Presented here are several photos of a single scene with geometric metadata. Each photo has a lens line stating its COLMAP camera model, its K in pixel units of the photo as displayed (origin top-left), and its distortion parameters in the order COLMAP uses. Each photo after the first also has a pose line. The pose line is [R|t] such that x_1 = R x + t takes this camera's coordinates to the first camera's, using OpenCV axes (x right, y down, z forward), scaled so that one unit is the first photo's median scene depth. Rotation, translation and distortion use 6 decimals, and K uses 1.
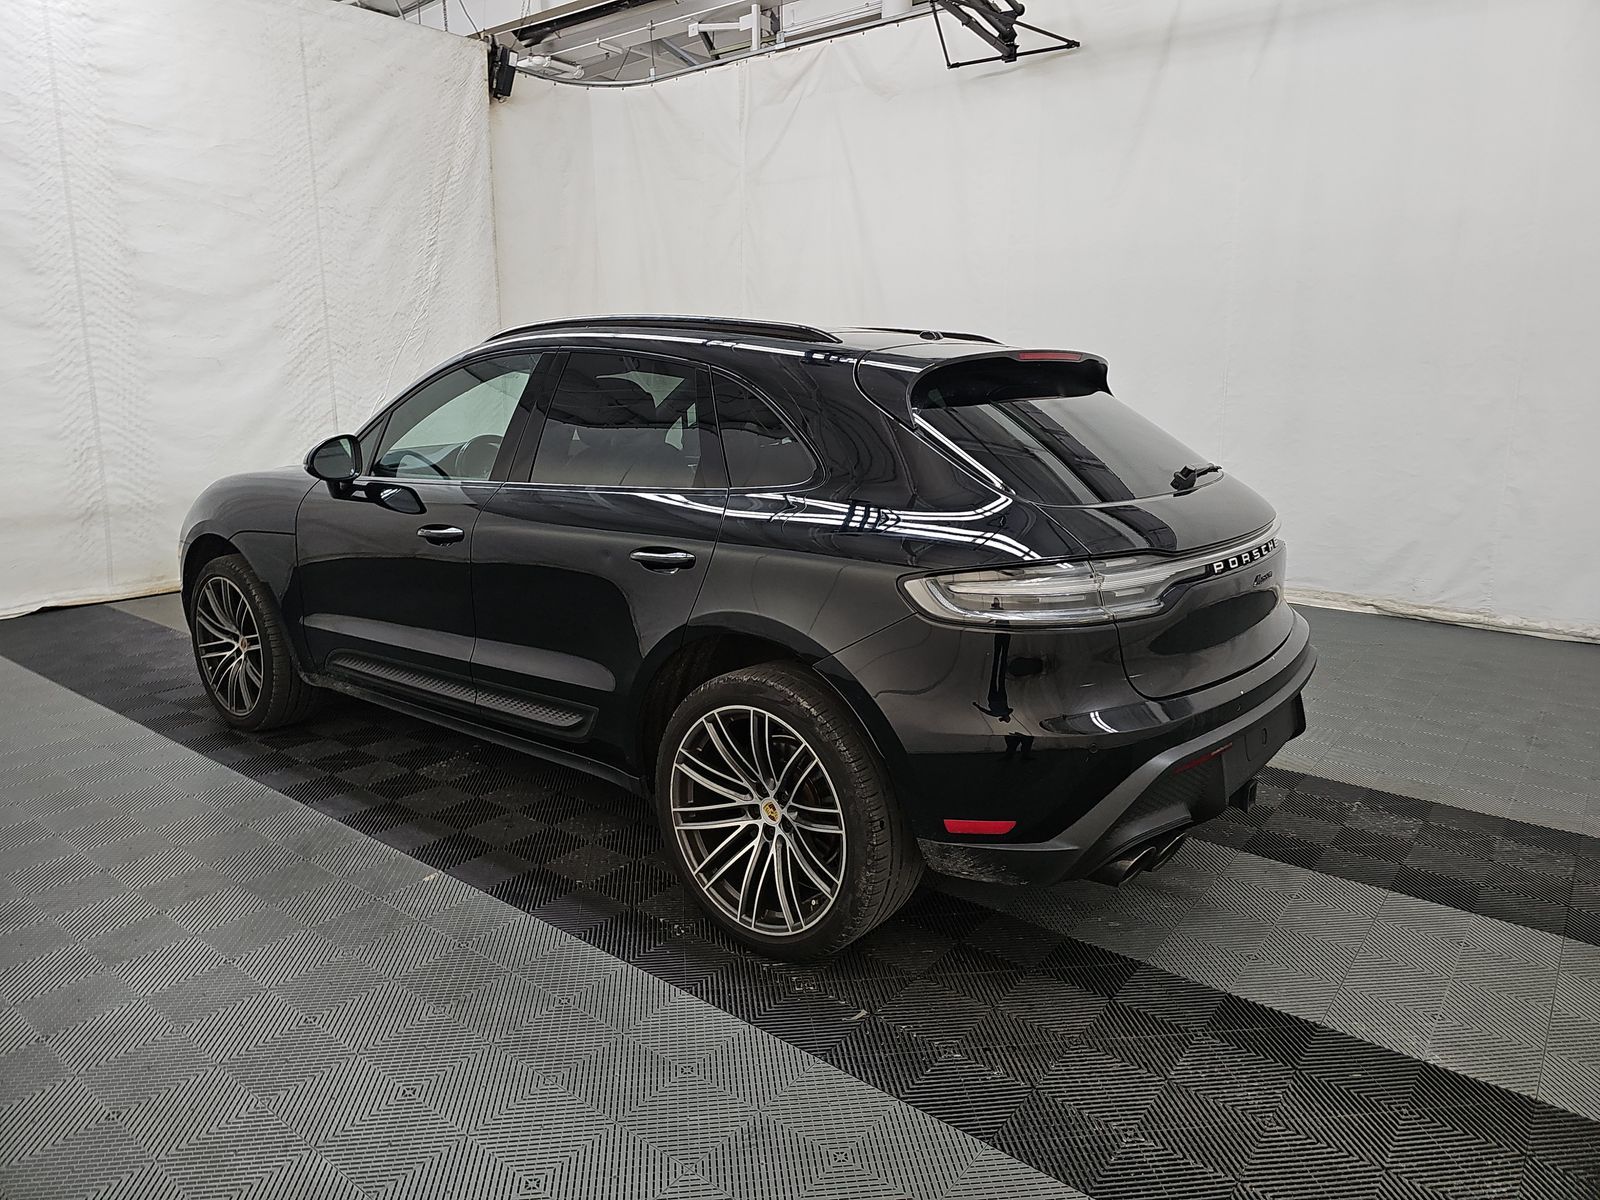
lens RADIAL K [[1056.1, 0, 775.7], [0, 1056.1, 598.4], [0, 0, 1]] dist [0.072935, -0.052000]
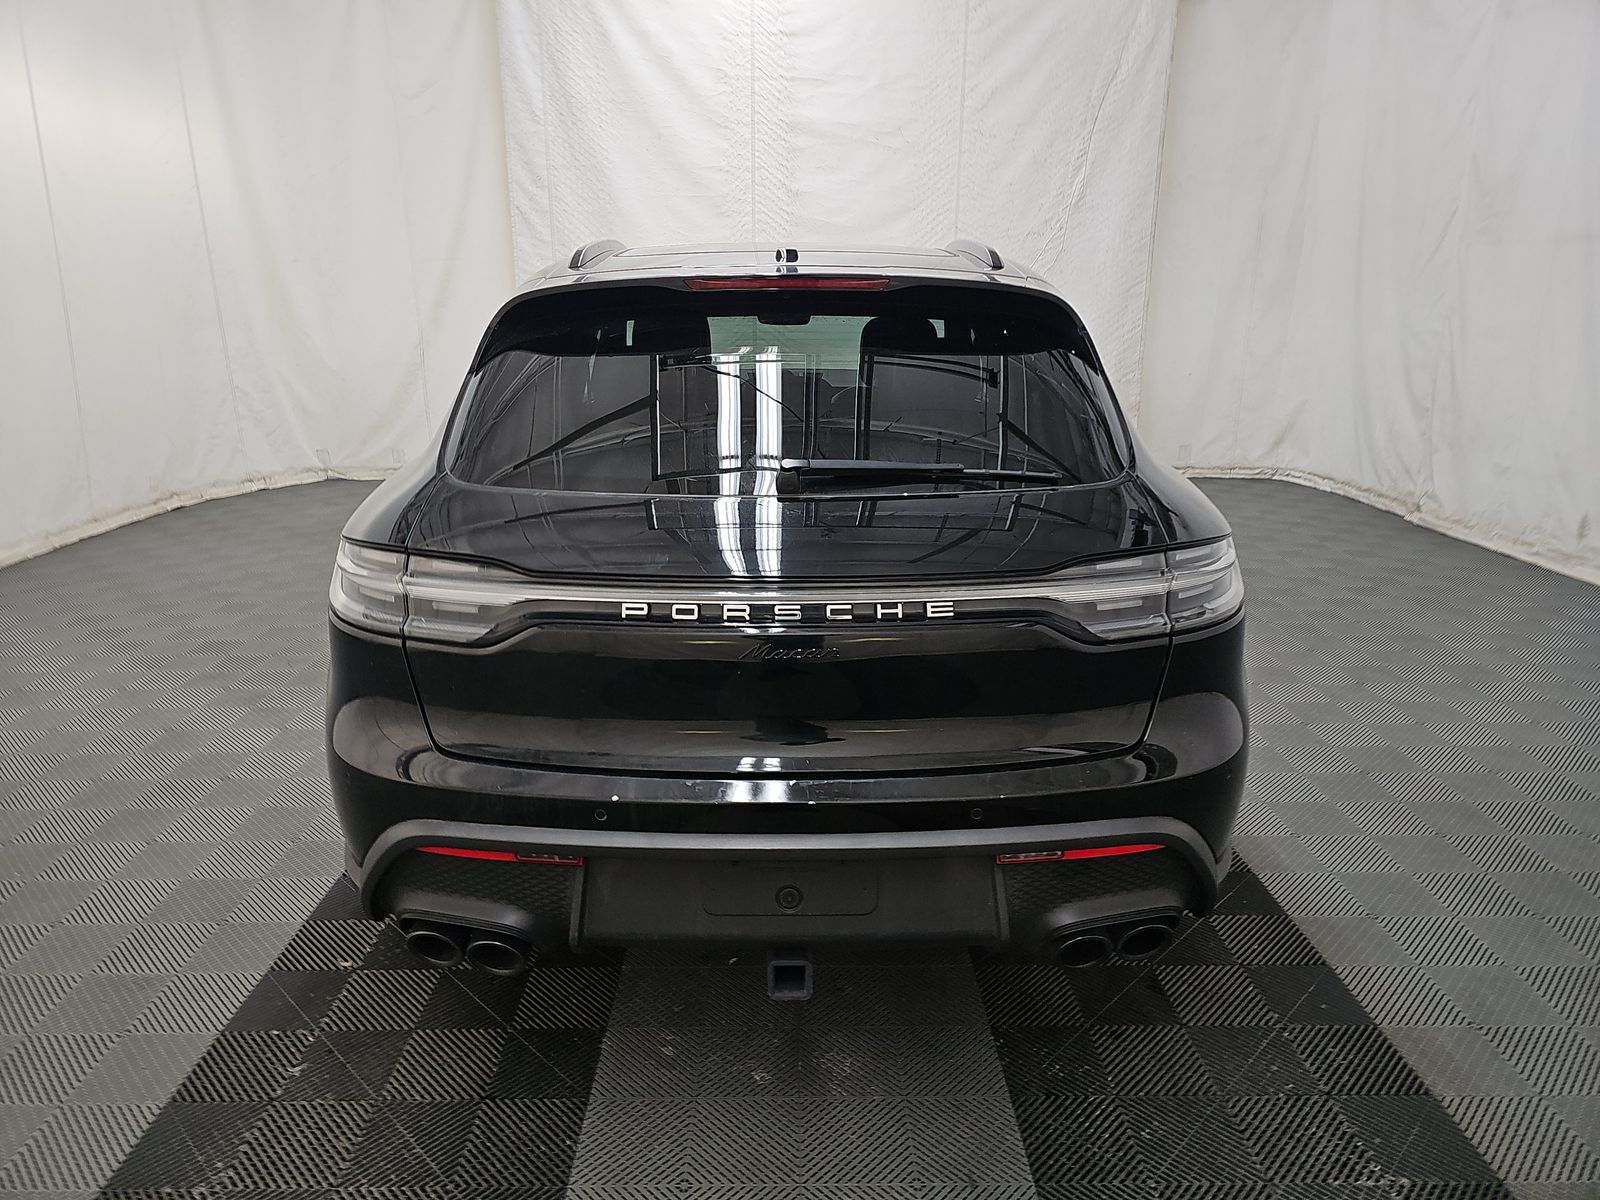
lens RADIAL K [[1056.1, 0, 775.7], [0, 1056.1, 598.4], [0, 0, 1]] dist [0.072935, -0.052000]
pose [[0.628595, 0.221519, -0.745518, 0.366765], [-0.165204, 0.974735, 0.150333, -0.058316], [0.759984, 0.028664, 0.649310, 0.234923]]
